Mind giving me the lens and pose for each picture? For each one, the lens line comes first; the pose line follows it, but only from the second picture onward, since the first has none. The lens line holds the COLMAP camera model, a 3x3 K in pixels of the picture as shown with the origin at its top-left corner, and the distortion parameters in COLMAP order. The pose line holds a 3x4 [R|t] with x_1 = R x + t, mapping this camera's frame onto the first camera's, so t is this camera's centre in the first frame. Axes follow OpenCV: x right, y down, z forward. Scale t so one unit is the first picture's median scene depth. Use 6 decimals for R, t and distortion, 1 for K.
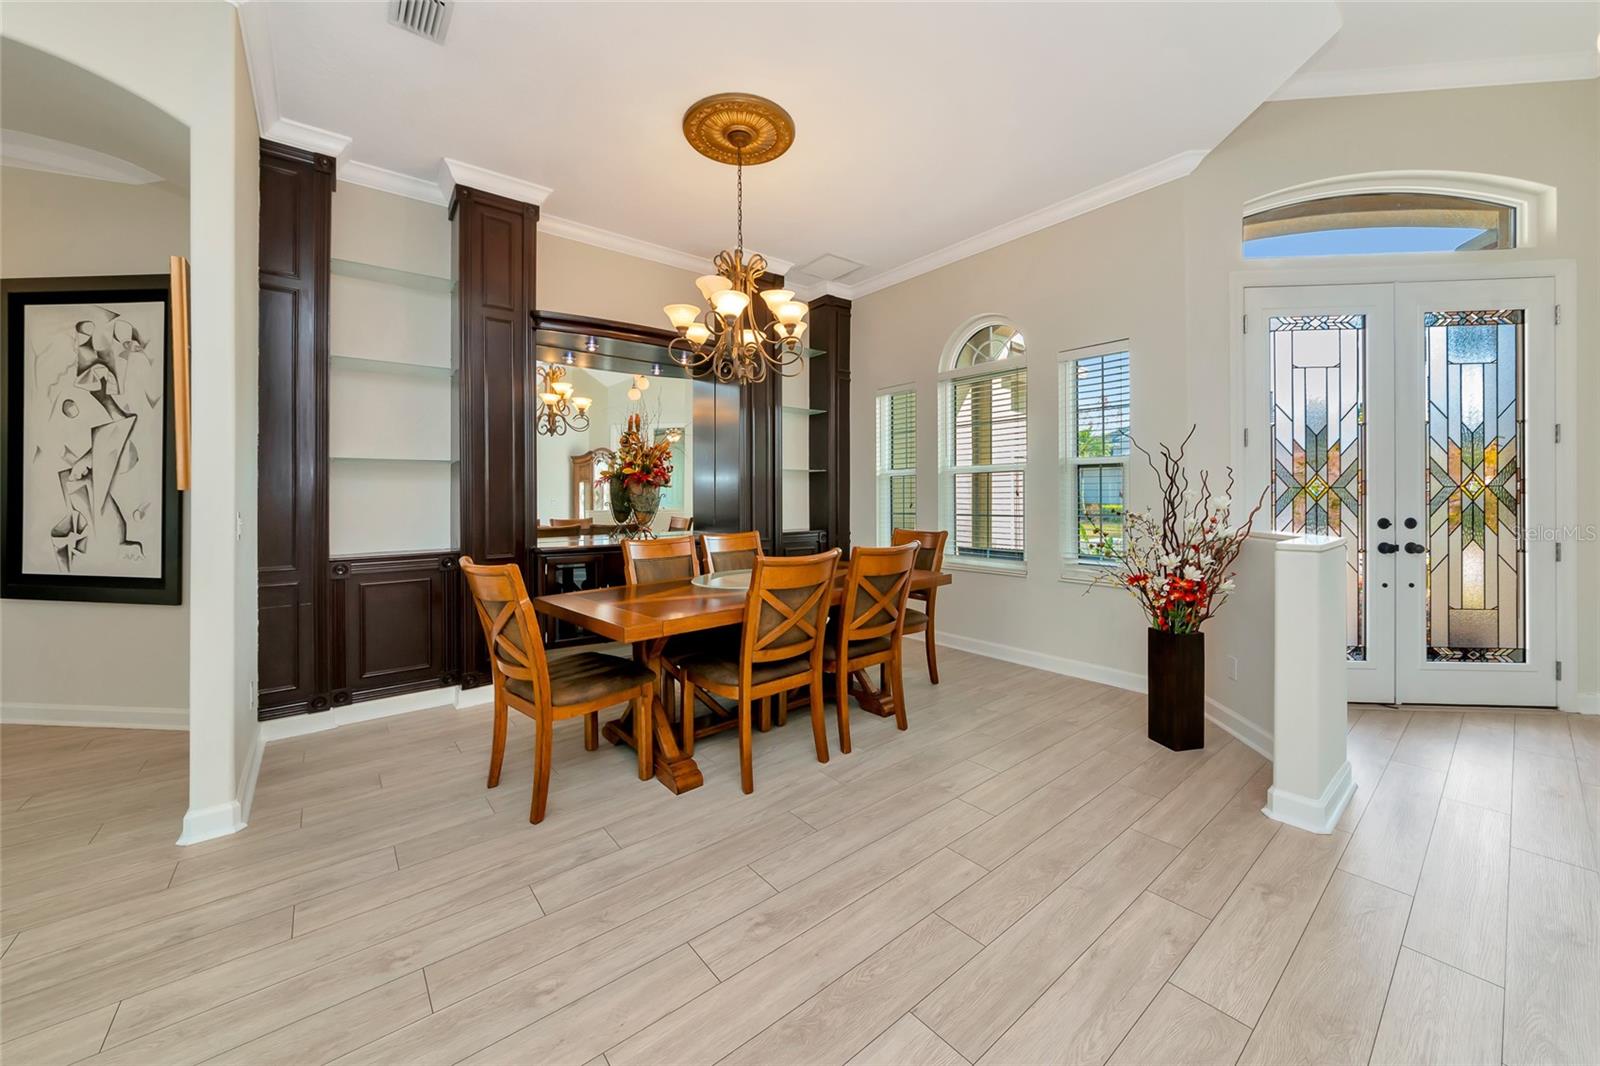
lens RADIAL K [[584.8, 0, 831.1], [0, 584.8, 488.6], [0, 0, 1]] dist [-0.000679, 0.000414]
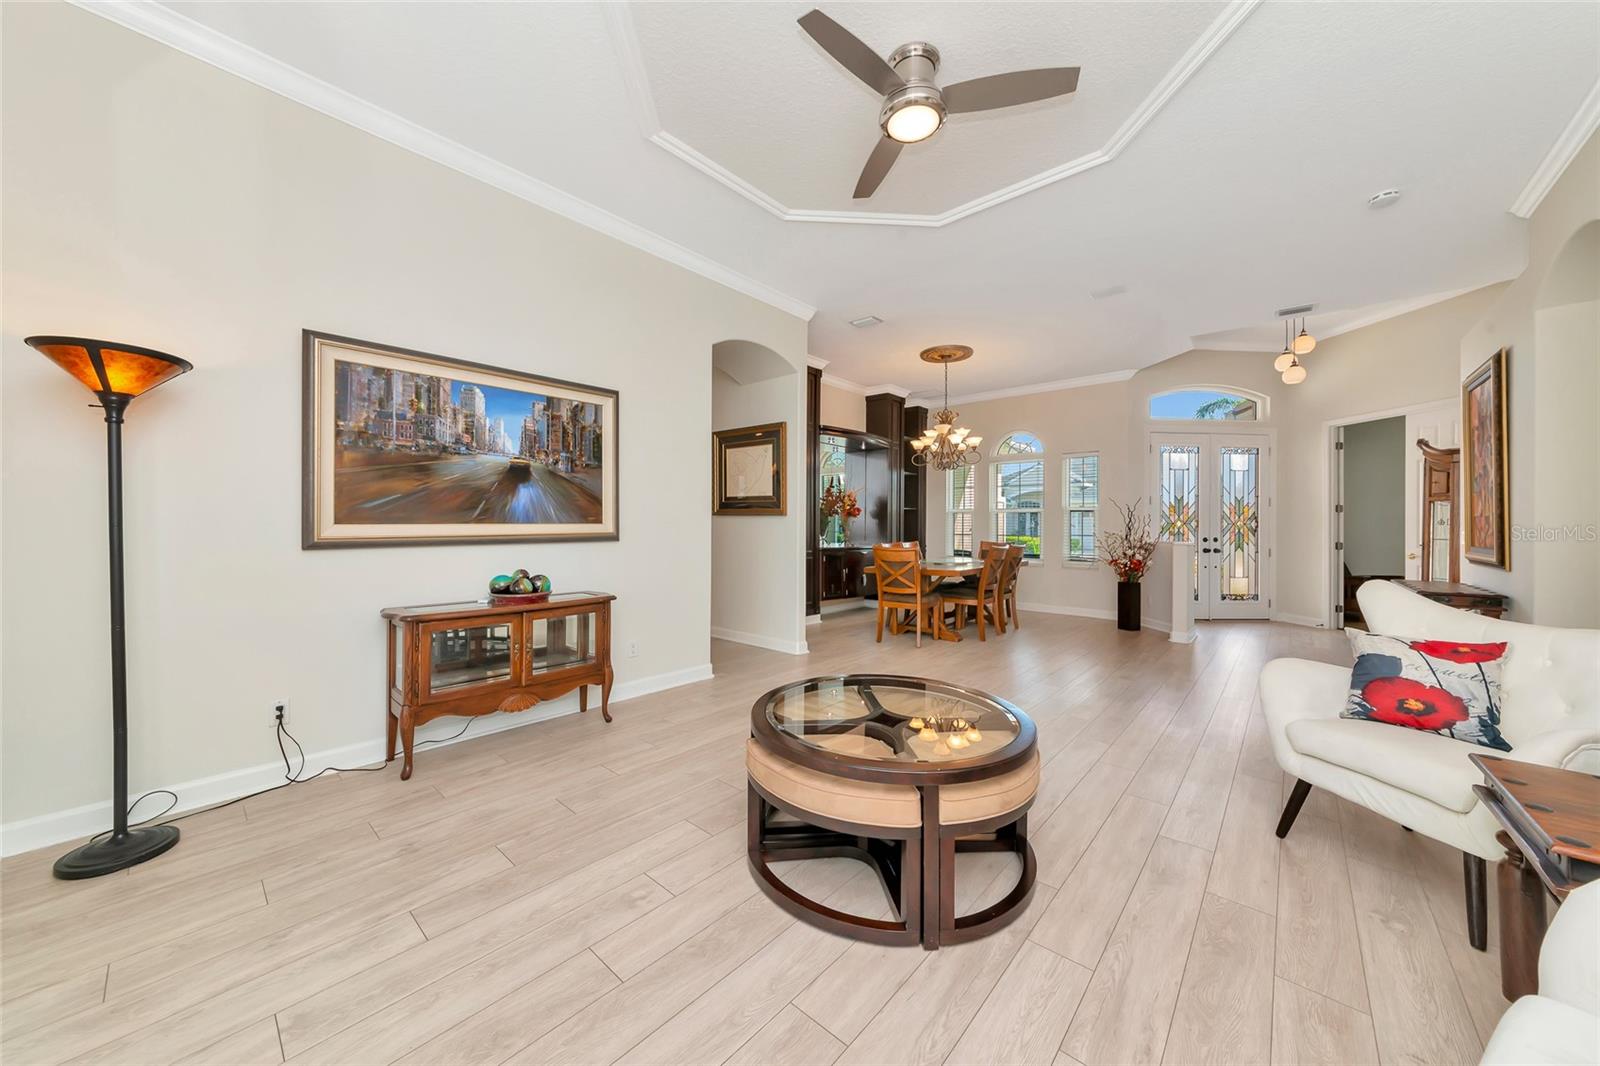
lens RADIAL K [[556.8, 0, 798.6], [0, 556.8, 529.9], [0, 0, 1]] dist [-0.000829, -0.000075]
pose [[0.986434, 0.015867, 0.163390, -0.961708], [-0.014981, 0.999866, -0.006652, 0.059730], [-0.163473, 0.004114, 0.986539, -0.870022]]
